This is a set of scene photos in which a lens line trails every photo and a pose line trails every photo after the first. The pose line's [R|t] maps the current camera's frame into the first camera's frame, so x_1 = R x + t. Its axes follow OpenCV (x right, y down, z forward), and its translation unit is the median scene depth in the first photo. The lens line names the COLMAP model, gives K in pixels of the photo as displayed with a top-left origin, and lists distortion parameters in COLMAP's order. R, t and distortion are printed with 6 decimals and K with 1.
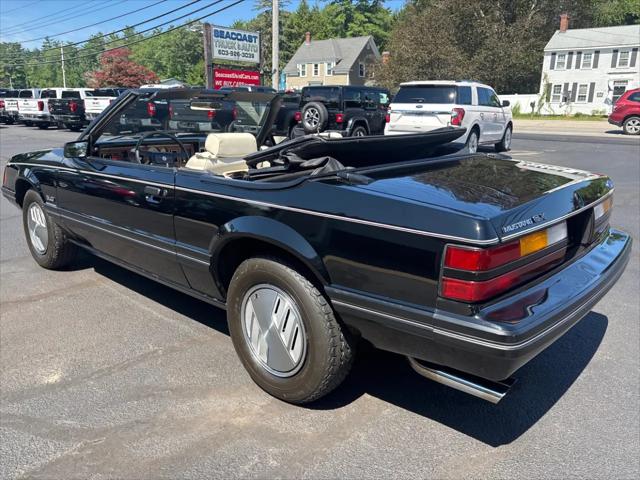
lens RADIAL K [[489.1, 0, 321.6], [0, 489.1, 239.0], [0, 0, 1]] dist [0.057373, -0.059755]
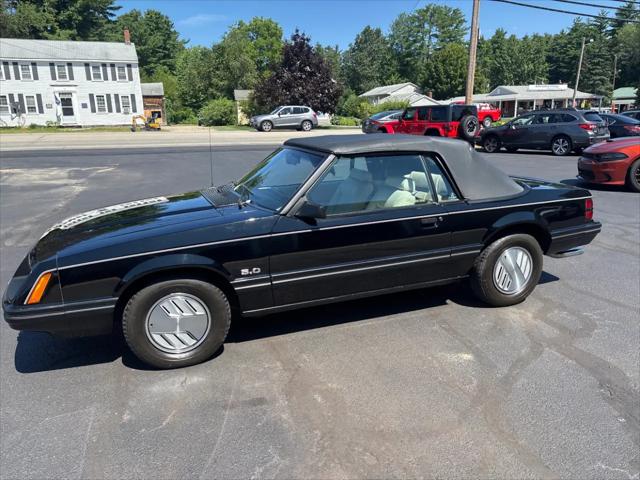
lens RADIAL K [[487.3, 0, 334.1], [0, 487.3, 241.8], [0, 0, 1]] dist [0.057456, -0.059680]
pose [[0.461014, -0.238647, 0.854701, -0.106781], [0.244428, 0.960051, 0.136222, -0.018758], [-0.853066, 0.146112, 0.500929, 0.032105]]
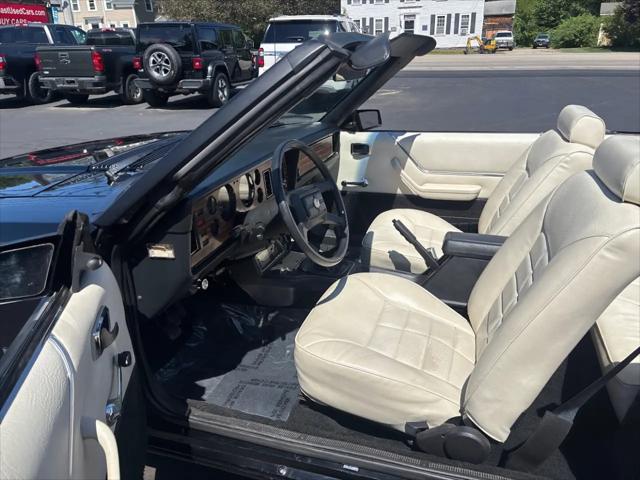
lens RADIAL K [[489.1, 0, 321.6], [0, 489.1, 239.0], [0, 0, 1]] dist [0.057373, -0.059755]
pose [[0.916632, -0.173311, 0.360206, -0.039649], [0.131773, 0.981761, 0.137042, -0.015525], [-0.377387, -0.078152, 0.922752, 0.048972]]
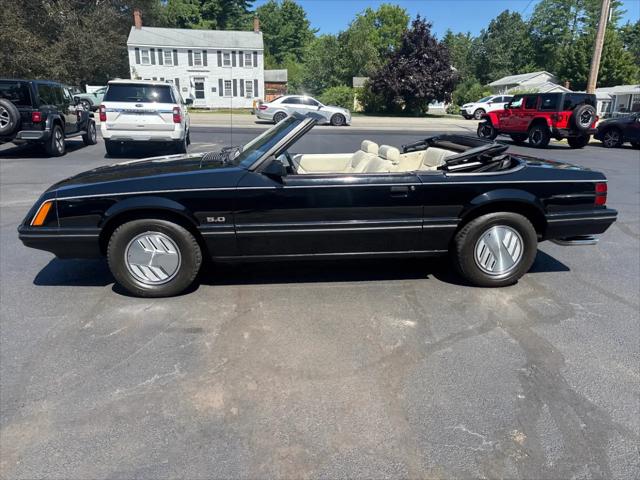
lens RADIAL K [[489.1, 0, 321.6], [0, 489.1, 239.0], [0, 0, 1]] dist [0.057373, -0.059755]
pose [[0.677638, -0.196124, 0.708761, -0.096719], [0.181892, 0.978535, 0.096871, -0.008311], [-0.712546, 0.063274, 0.698766, 0.009201]]
